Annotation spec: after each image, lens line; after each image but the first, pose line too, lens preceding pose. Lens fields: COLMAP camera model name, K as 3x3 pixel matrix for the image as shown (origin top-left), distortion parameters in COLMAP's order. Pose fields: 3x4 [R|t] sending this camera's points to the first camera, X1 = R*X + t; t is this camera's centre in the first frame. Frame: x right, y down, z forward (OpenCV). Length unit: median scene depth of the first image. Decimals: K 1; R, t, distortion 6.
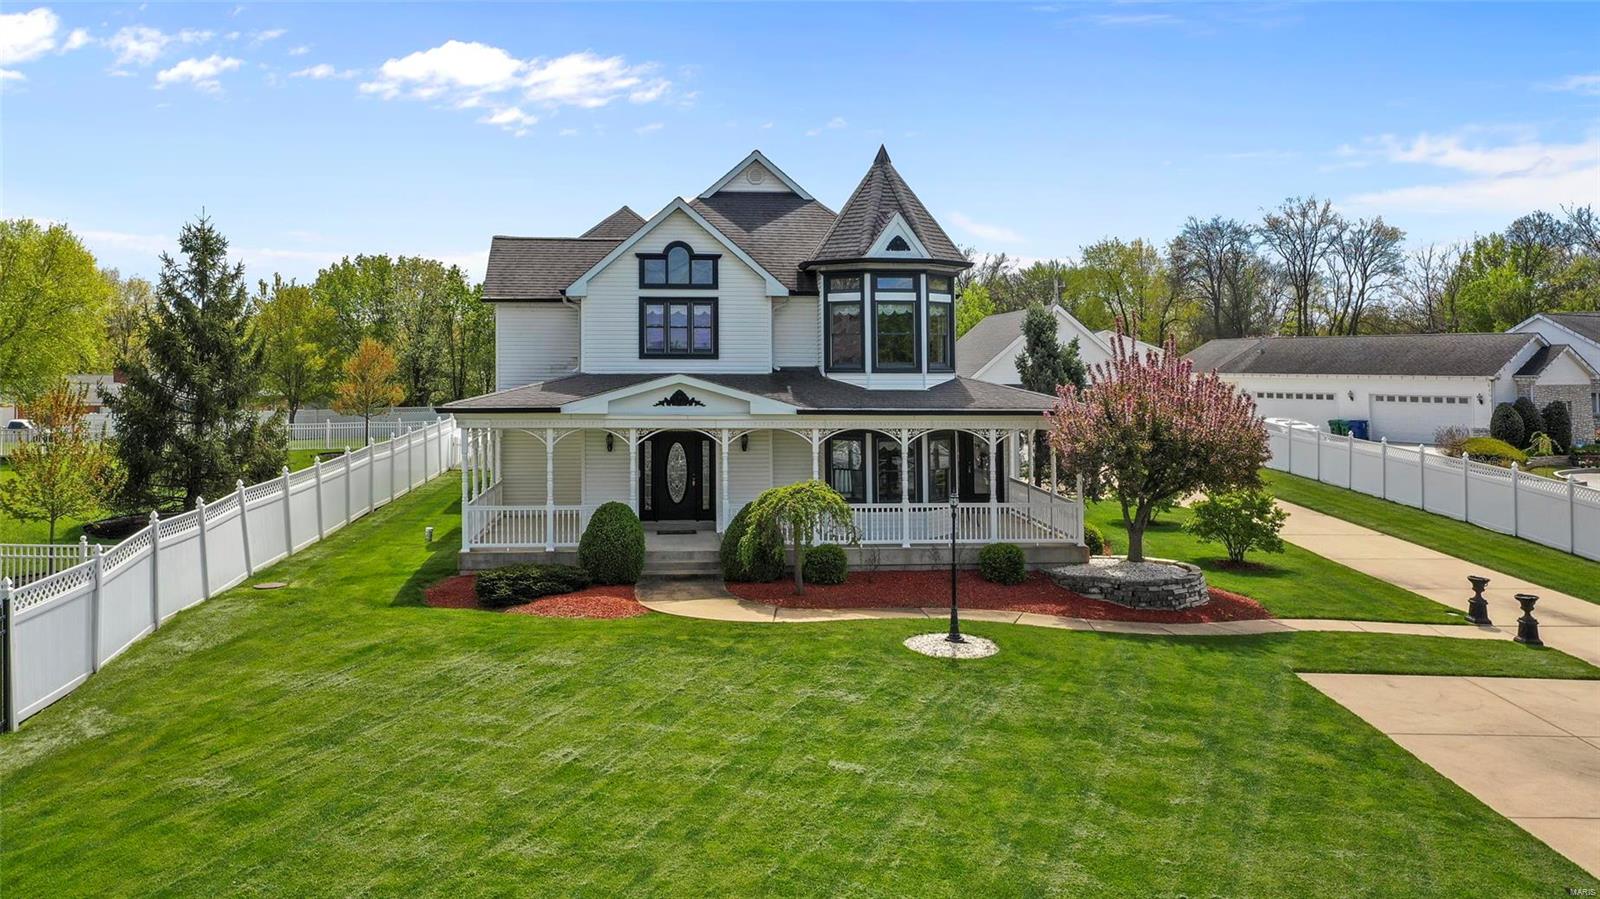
lens RADIAL K [[1383.9, 0, 742.1], [0, 1383.9, 247.5], [0, 0, 1]] dist [-0.012711, -0.002279]
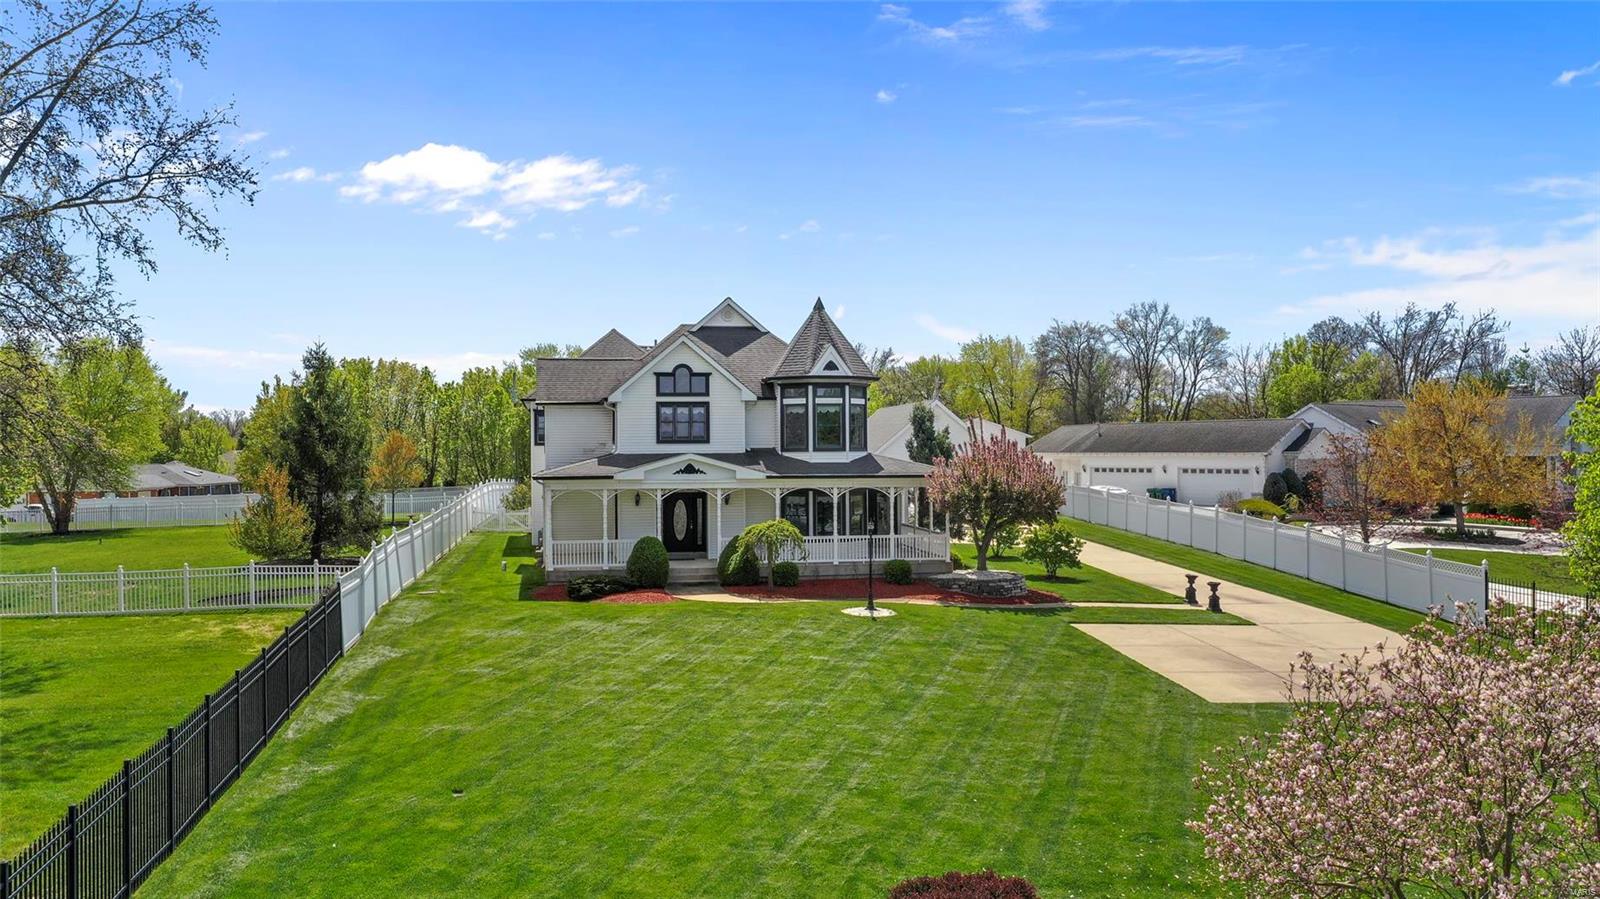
lens RADIAL K [[1339.3, 0, 749.8], [0, 1339.3, 478.4], [0, 0, 1]] dist [0.001413, 0.000828]
pose [[0.996511, -0.010931, 0.082742, -0.096422], [0.002165, 0.994438, 0.105297, -0.034261], [-0.083433, -0.104751, 0.990993, -0.447588]]
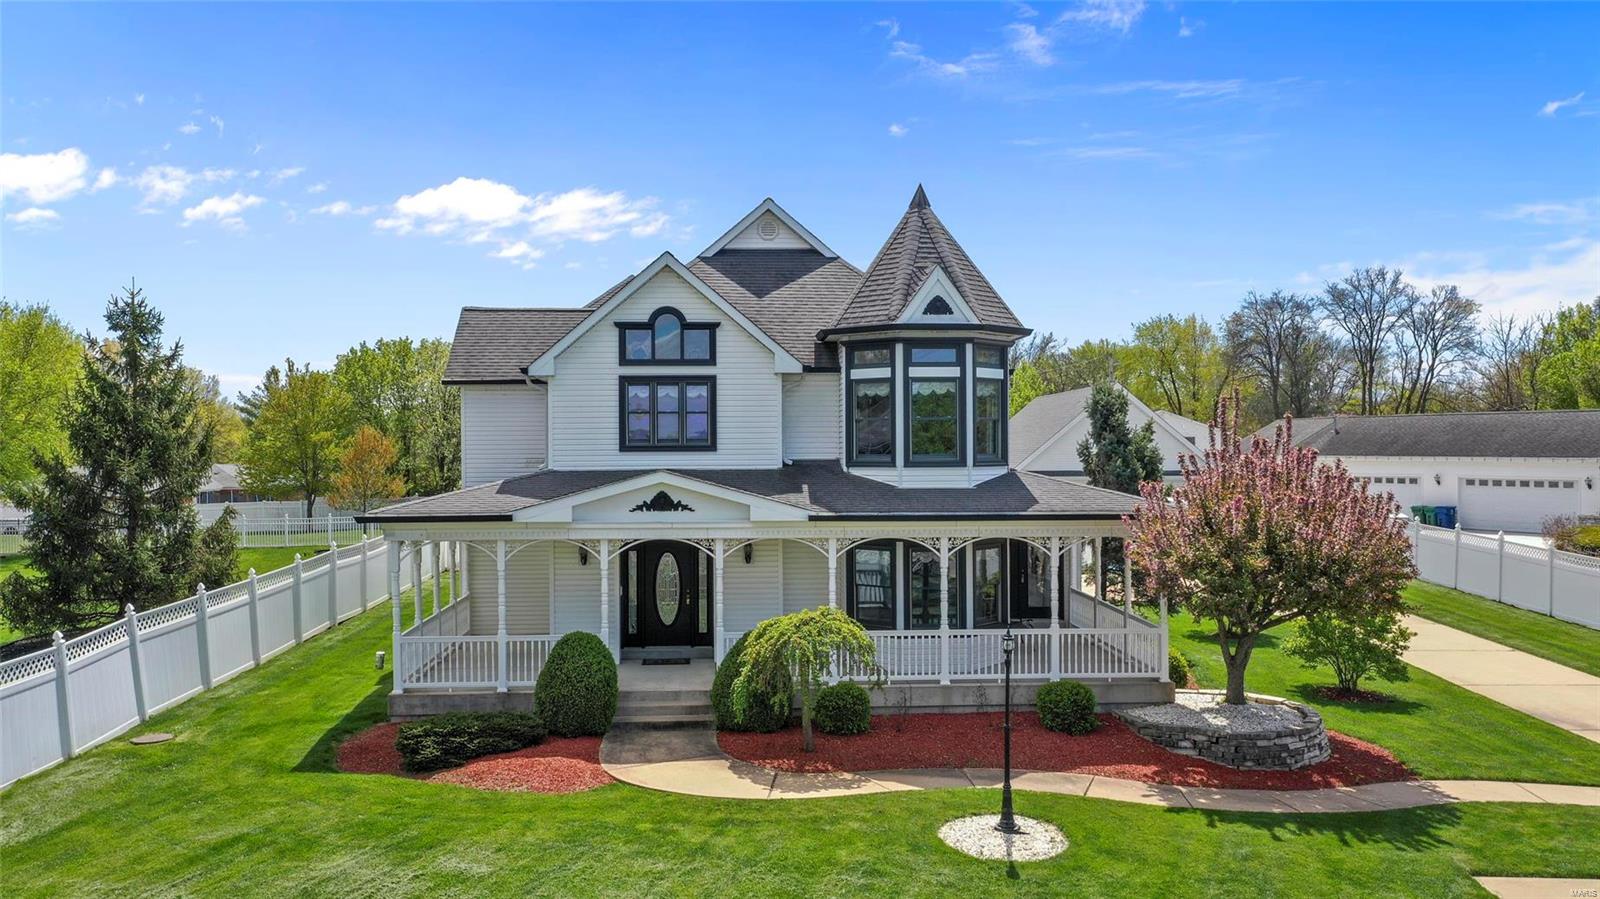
lens RADIAL K [[1339.3, 0, 749.8], [0, 1339.3, 478.4], [0, 0, 1]] dist [0.001413, 0.000828]
pose [[0.999428, -0.007103, -0.033072, 0.029003], [0.010651, 0.994054, 0.108366, 0.011294], [0.032105, -0.108656, 0.993561, 0.216654]]
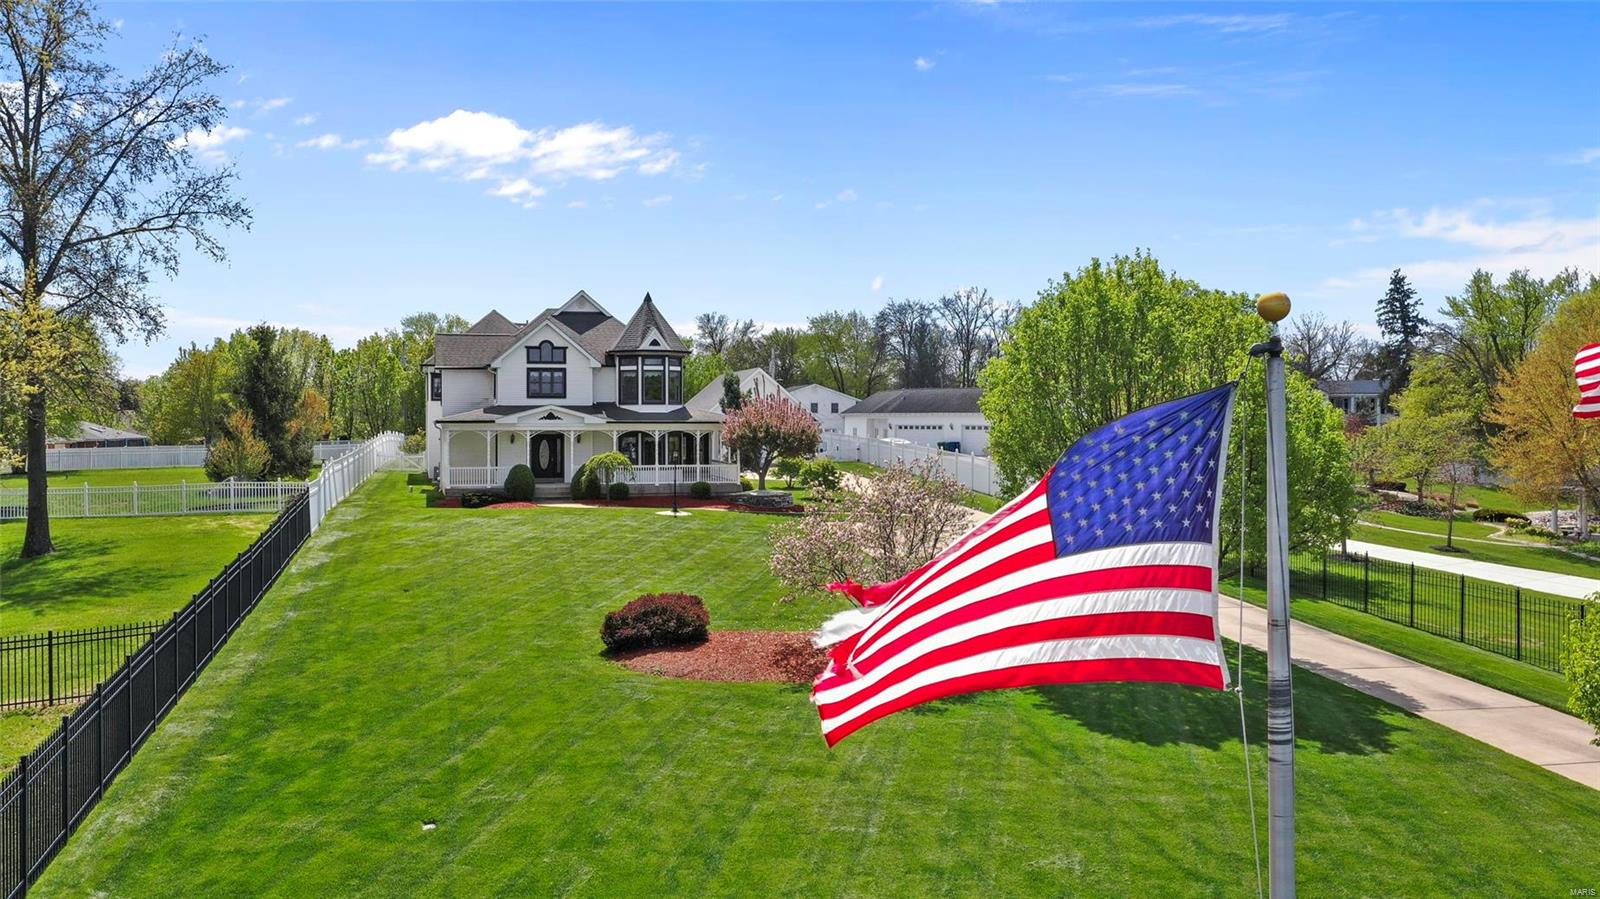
lens RADIAL K [[1354.5, 0, 775.5], [0, 1354.5, 411.3], [0, 0, 1]] dist [0.004804, 0.001076]
pose [[0.981771, -0.003518, 0.190035, -0.096325], [-0.011737, 0.996798, 0.079090, -0.062872], [-0.189705, -0.079878, 0.978587, -1.037173]]
